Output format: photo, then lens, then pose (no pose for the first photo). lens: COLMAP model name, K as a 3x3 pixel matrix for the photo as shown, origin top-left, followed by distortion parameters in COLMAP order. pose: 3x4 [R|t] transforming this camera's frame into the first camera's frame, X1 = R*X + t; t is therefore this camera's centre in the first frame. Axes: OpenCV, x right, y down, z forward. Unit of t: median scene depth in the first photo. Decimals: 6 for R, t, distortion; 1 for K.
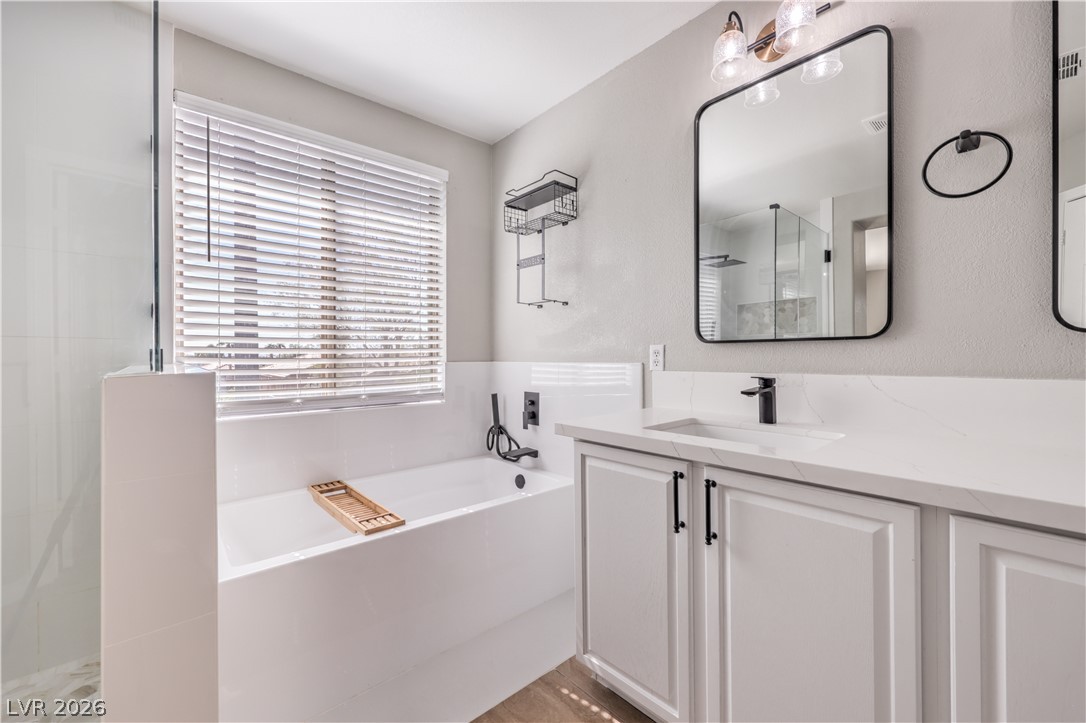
lens RADIAL K [[437.8, 0, 549.8], [0, 437.8, 360.0], [0, 0, 1]] dist [-0.007806, 0.002698]
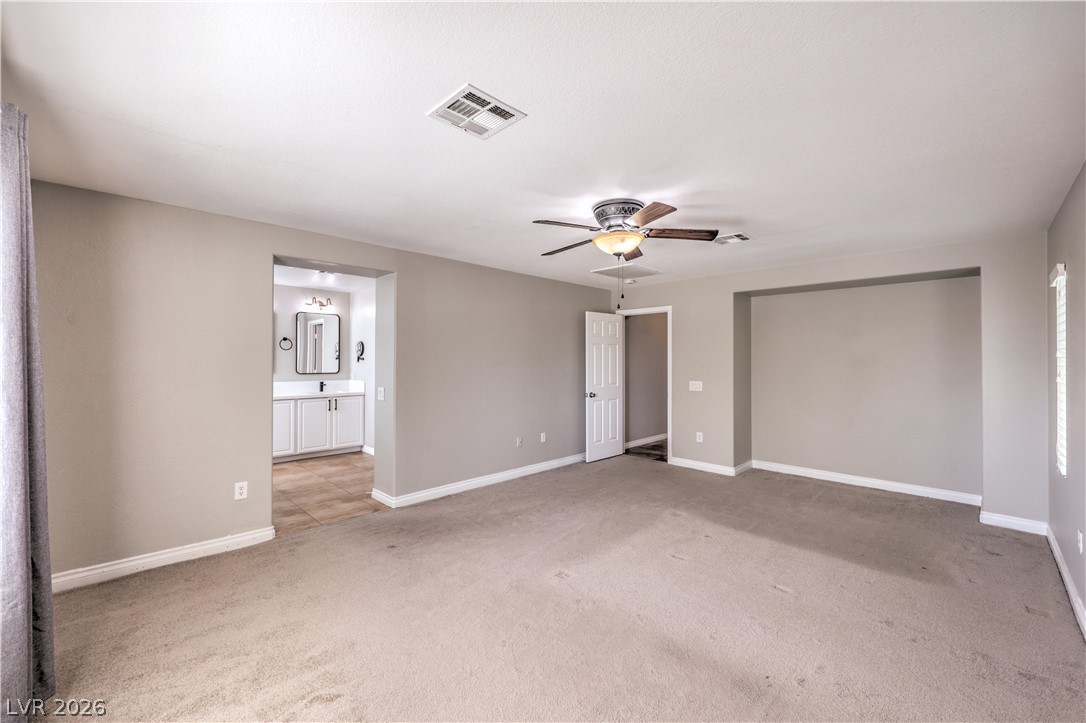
lens RADIAL K [[437.8, 0, 547.1], [0, 437.8, 359.1], [0, 0, 1]] dist [-0.007806, 0.002698]
pose [[-0.061969, 0.005561, 0.998063, -3.867475], [0.004357, 0.999976, -0.005301, -0.166174], [-0.998069, 0.004020, -0.061992, -1.599579]]
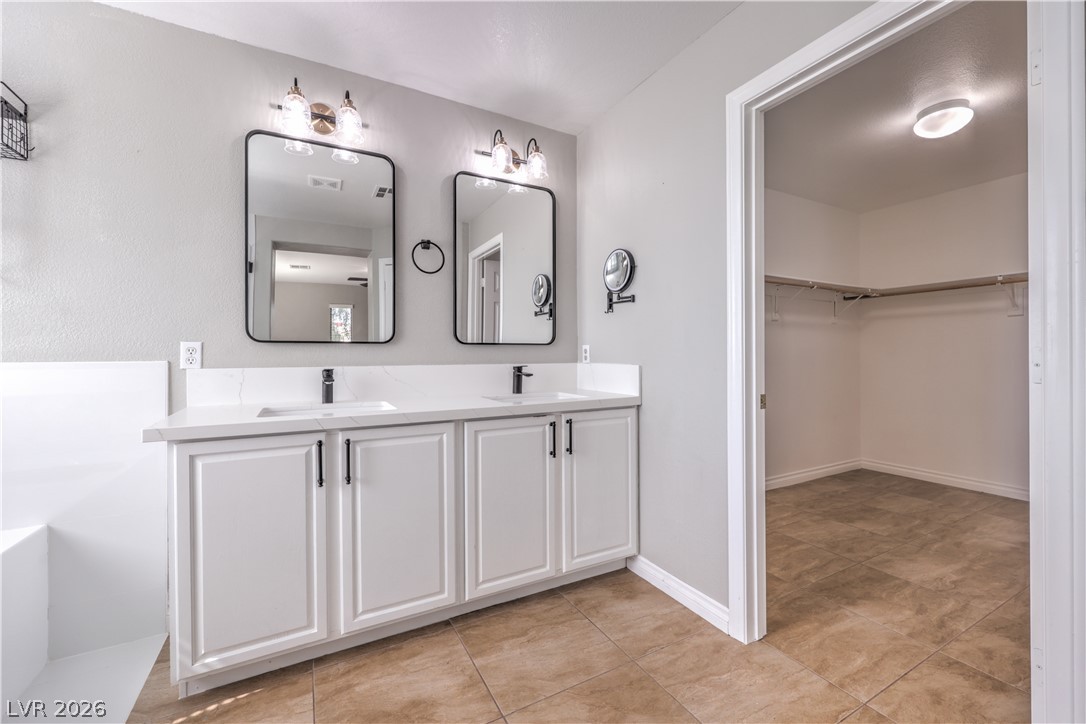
lens RADIAL K [[437.8, 0, 539.7], [0, 437.8, 359.9], [0, 0, 1]] dist [-0.007806, 0.002698]
pose [[0.239587, -0.004124, 0.970866, -0.669887], [0.010397, 0.999945, 0.001682, 0.014611], [-0.970819, 0.009691, 0.239617, 0.031099]]
